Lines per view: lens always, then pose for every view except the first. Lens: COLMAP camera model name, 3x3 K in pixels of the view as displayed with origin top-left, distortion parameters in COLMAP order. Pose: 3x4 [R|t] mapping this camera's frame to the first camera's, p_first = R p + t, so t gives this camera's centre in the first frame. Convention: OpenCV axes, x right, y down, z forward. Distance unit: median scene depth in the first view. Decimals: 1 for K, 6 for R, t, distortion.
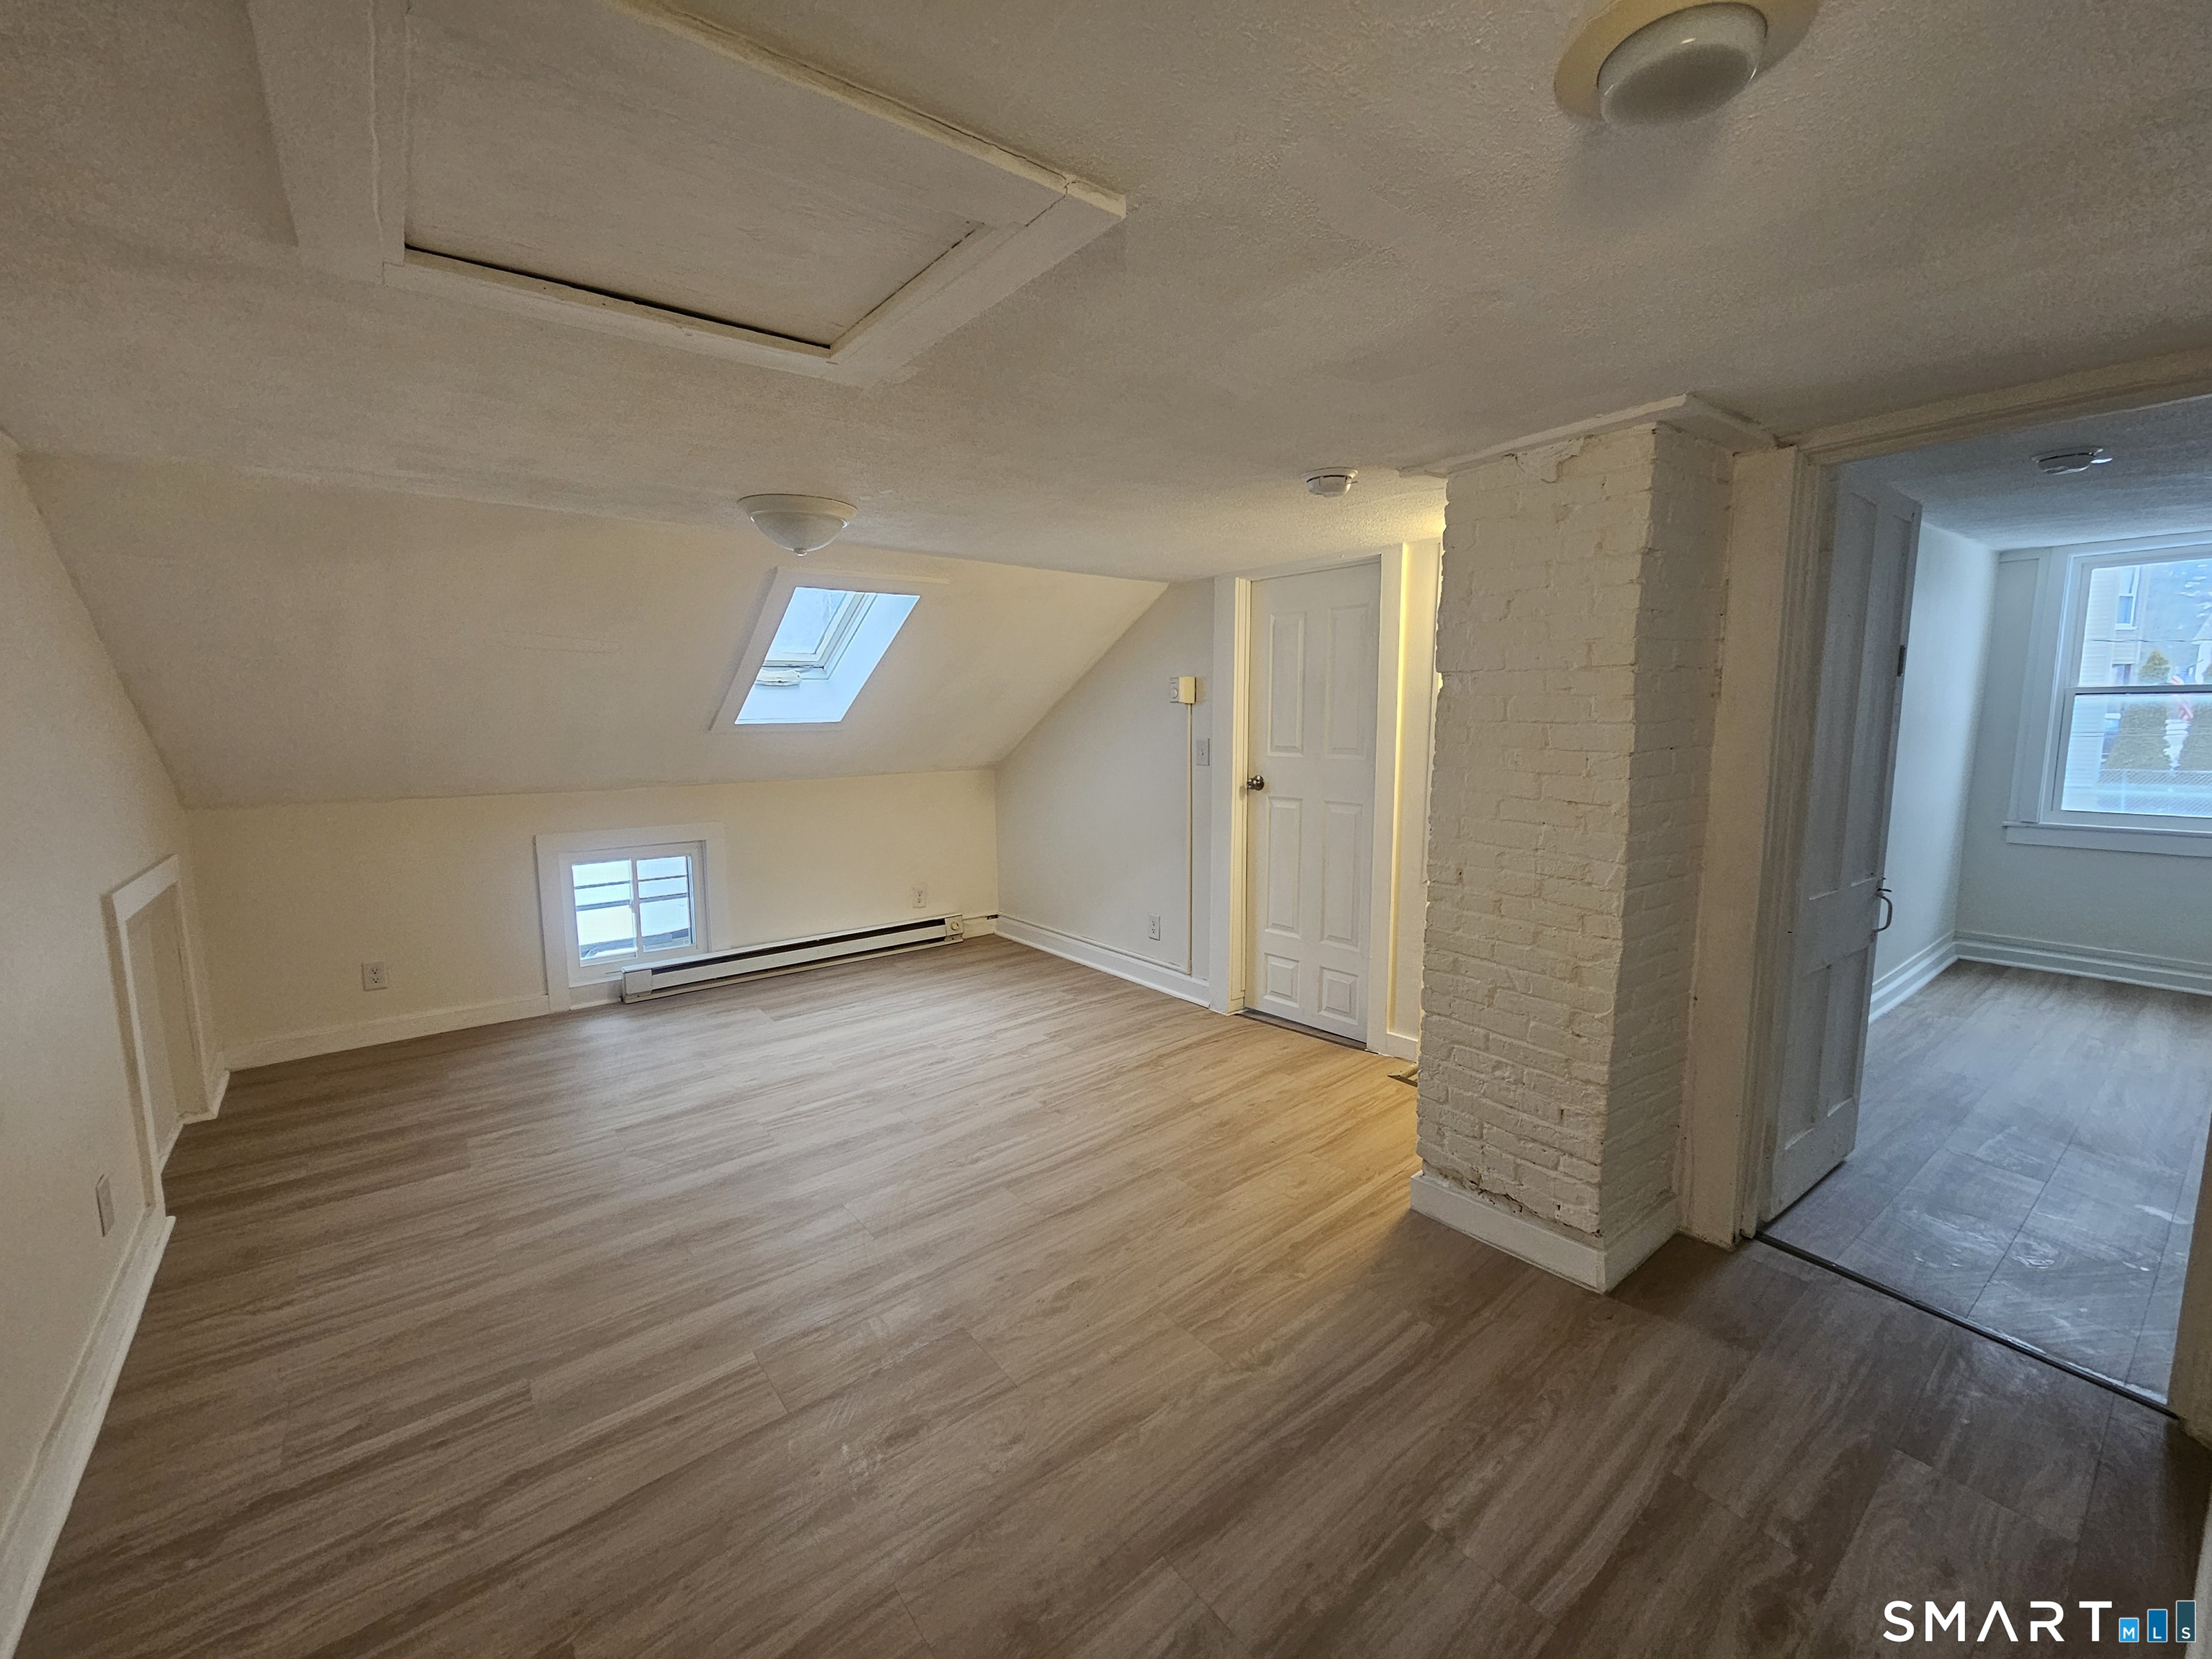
lens RADIAL K [[911.4, 0, 1103.1], [0, 911.4, 833.8], [0, 0, 1]] dist [0.002557, 0.000184]
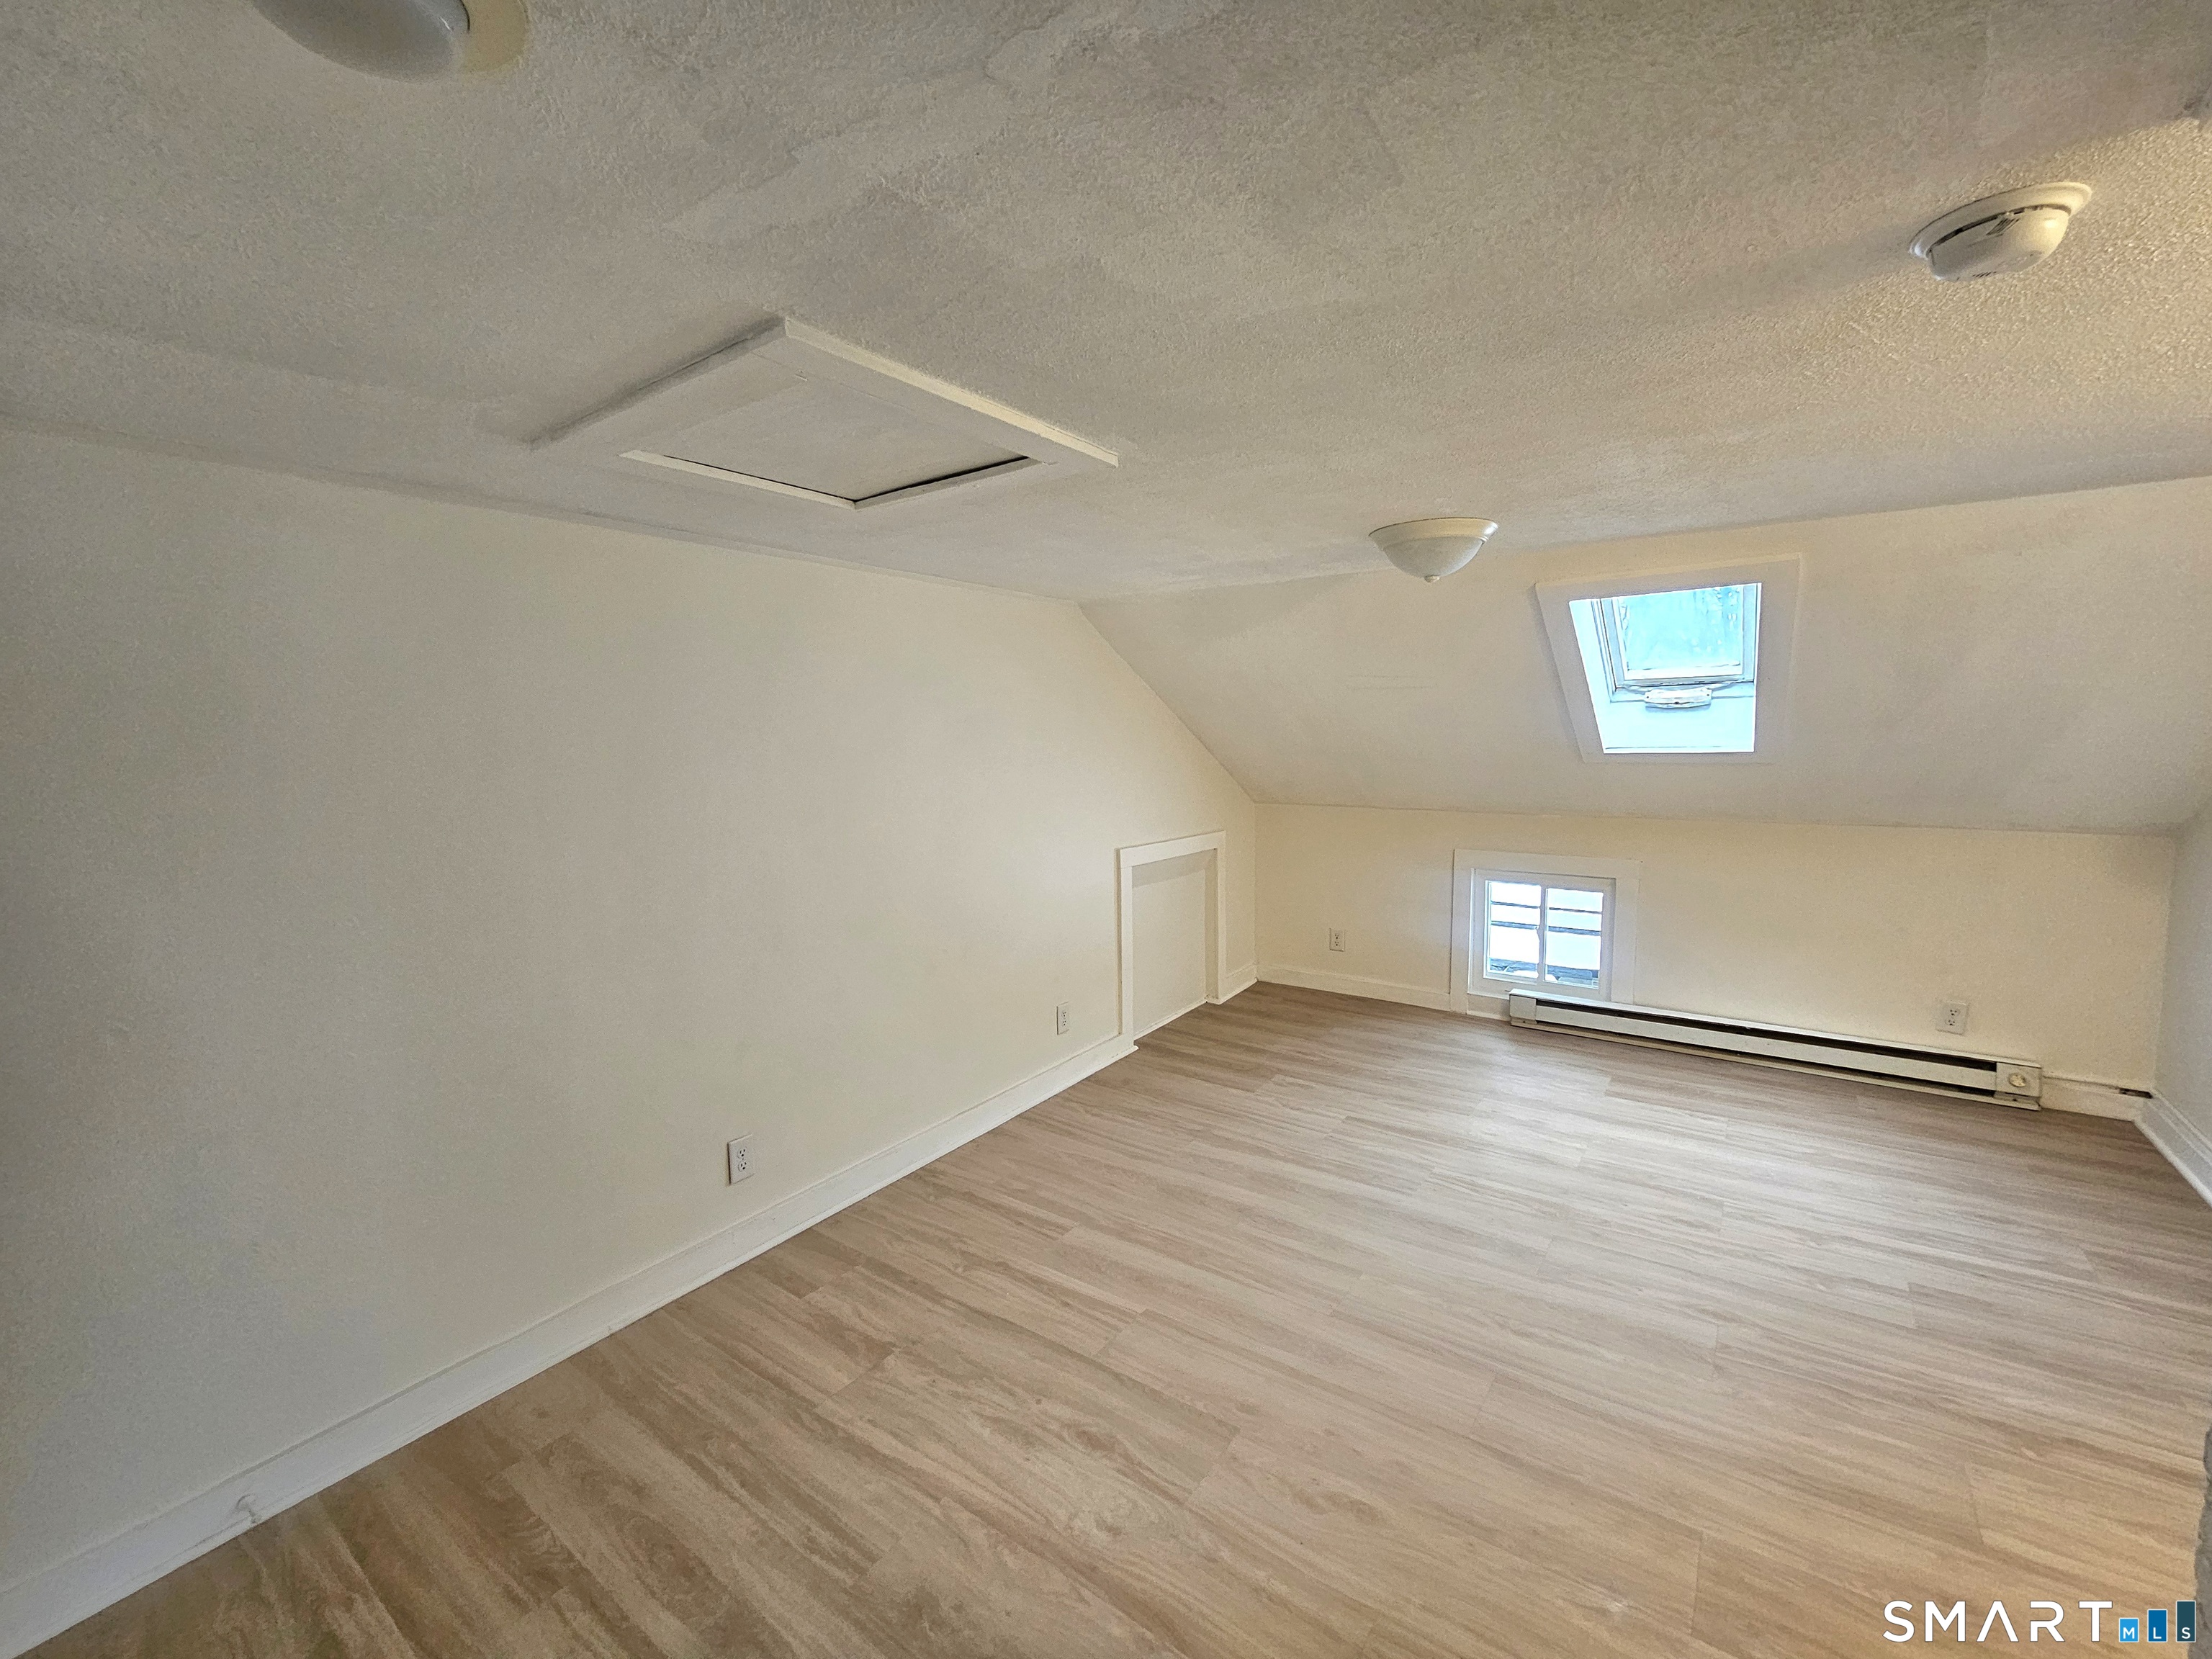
lens RADIAL K [[911.4, 0, 1111.7], [0, 911.4, 826.4], [0, 0, 1]] dist [0.002557, 0.000184]
pose [[0.270532, 0.099740, -0.957530, 0.348396], [-0.115297, 0.990817, 0.070632, -0.060029], [0.955782, 0.091292, 0.279547, 0.314267]]
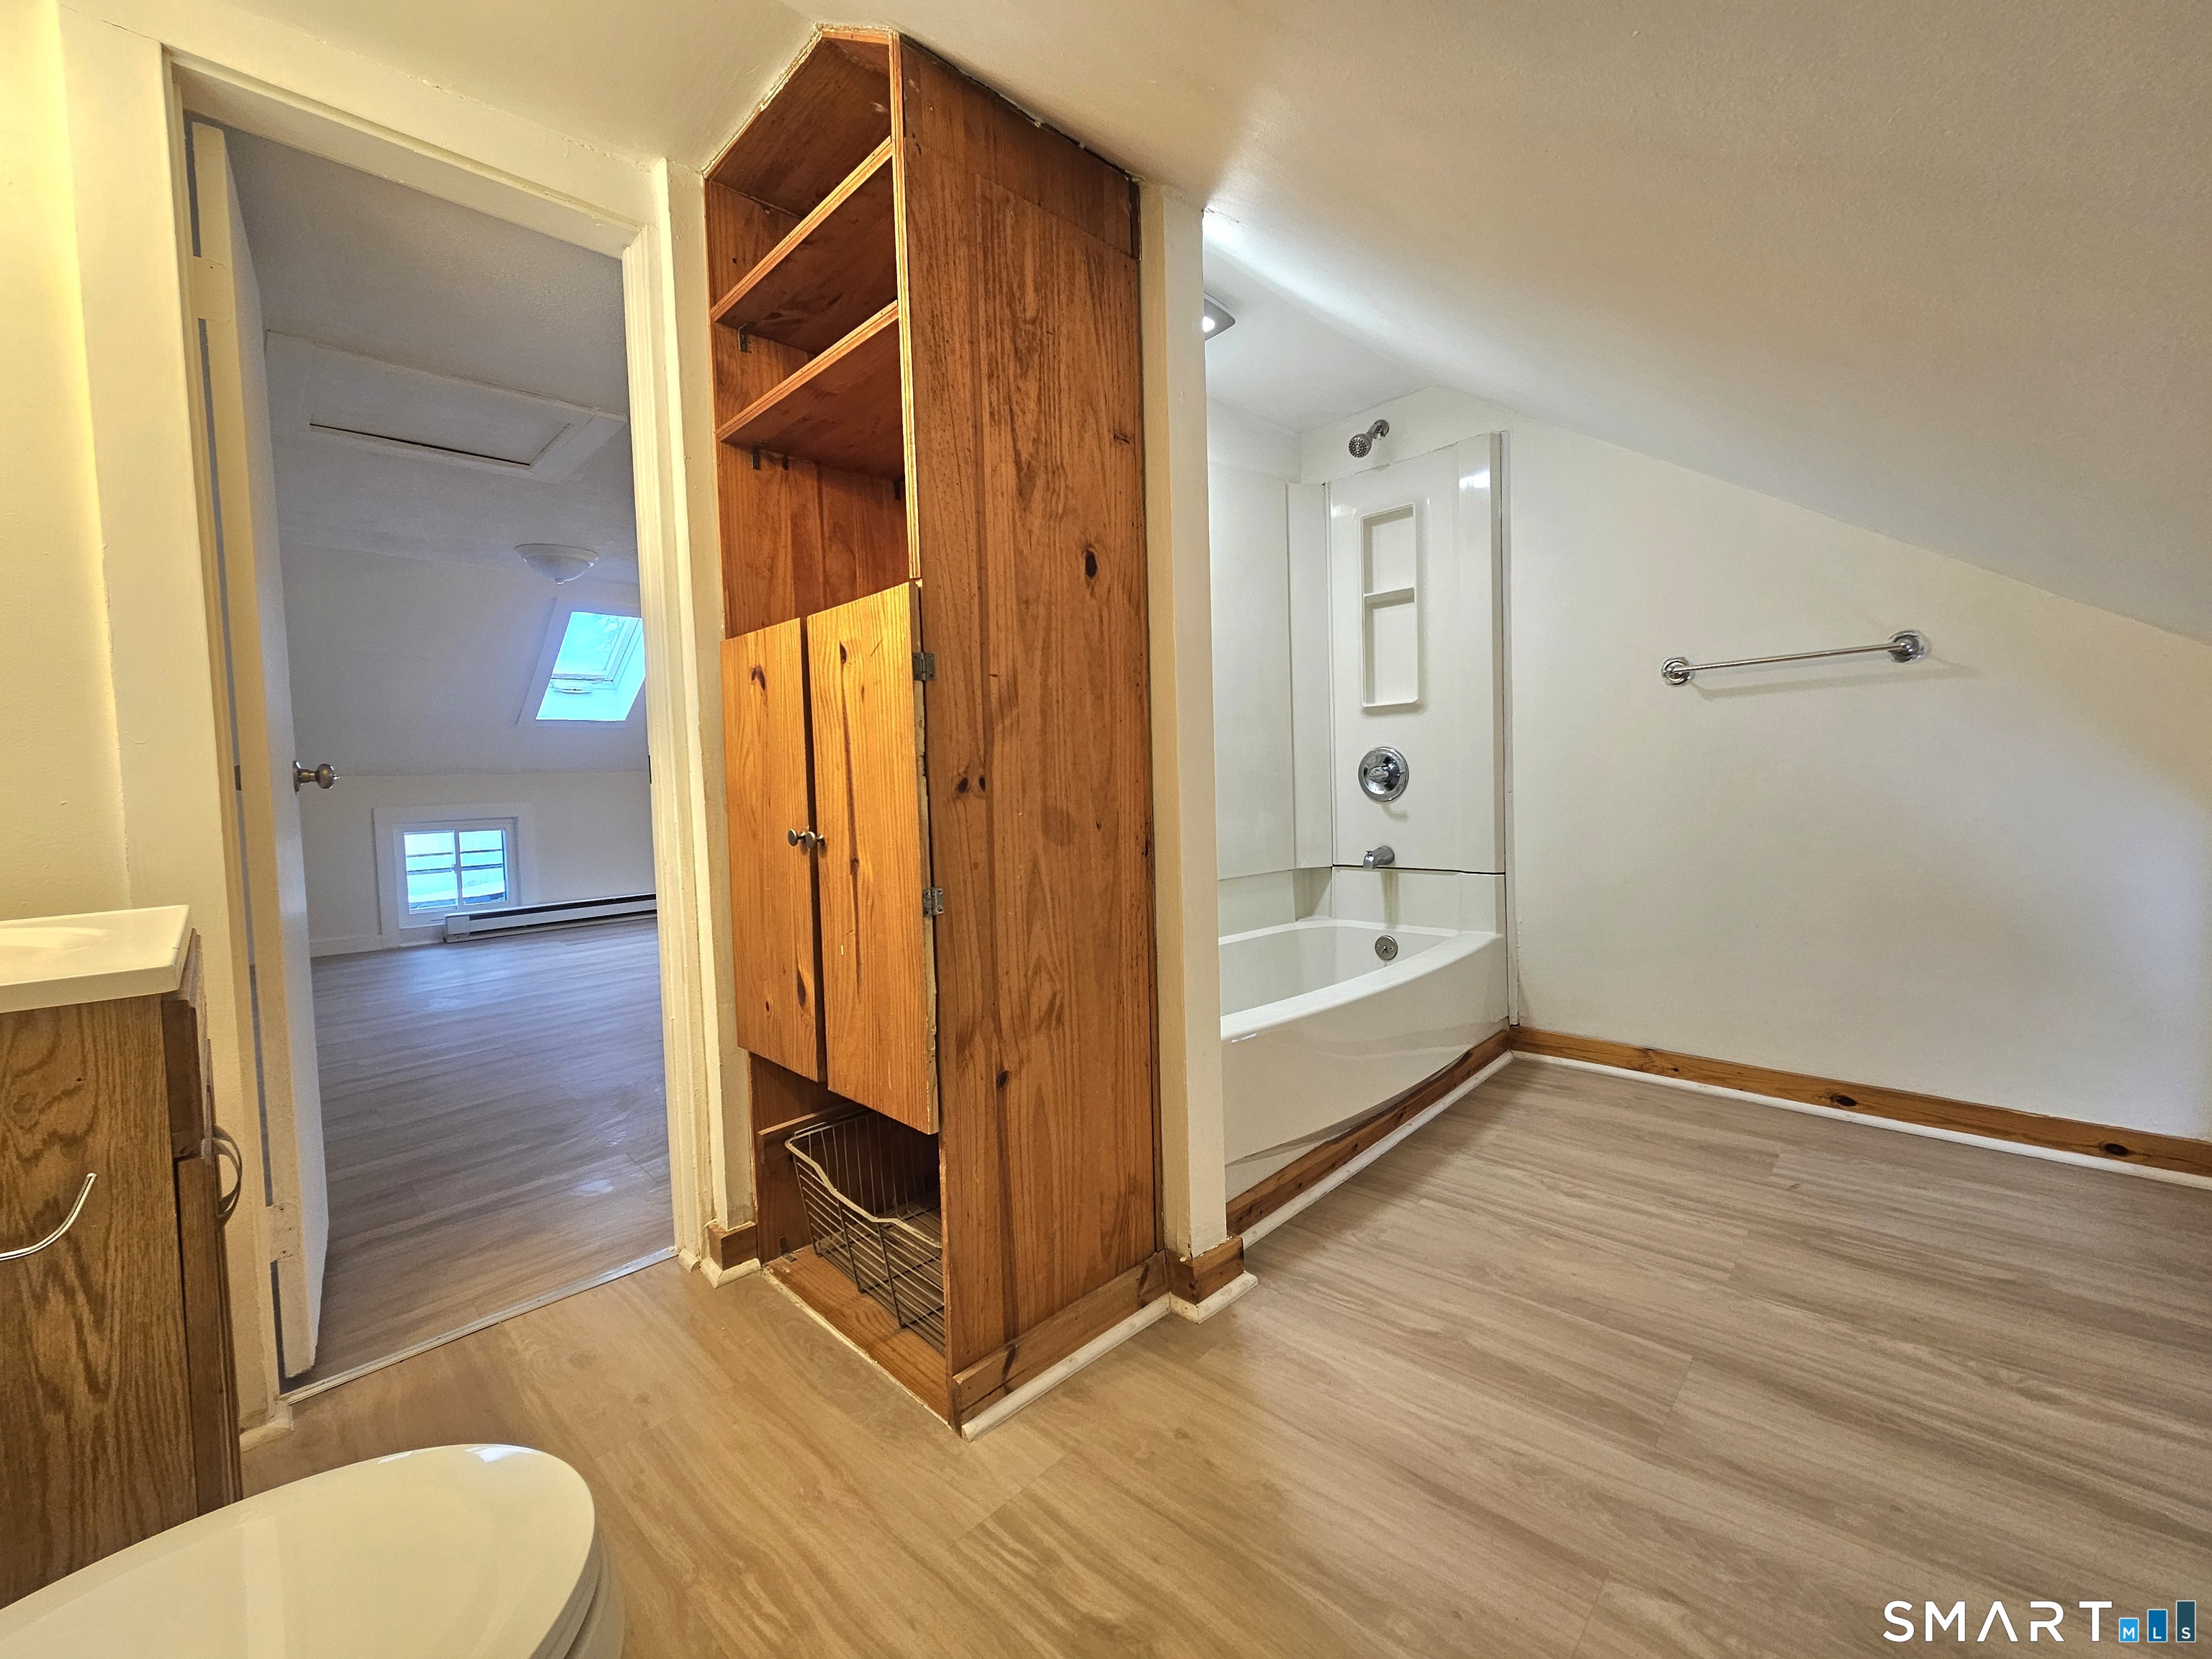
lens RADIAL K [[911.4, 0, 1109.5], [0, 911.4, 832.1], [0, 0, 1]] dist [0.002557, 0.000184]
pose [[0.992078, -0.035074, 0.120629, 0.273631], [0.044628, 0.995998, -0.077436, 0.193181], [-0.117430, 0.082206, 0.989673, -0.425103]]
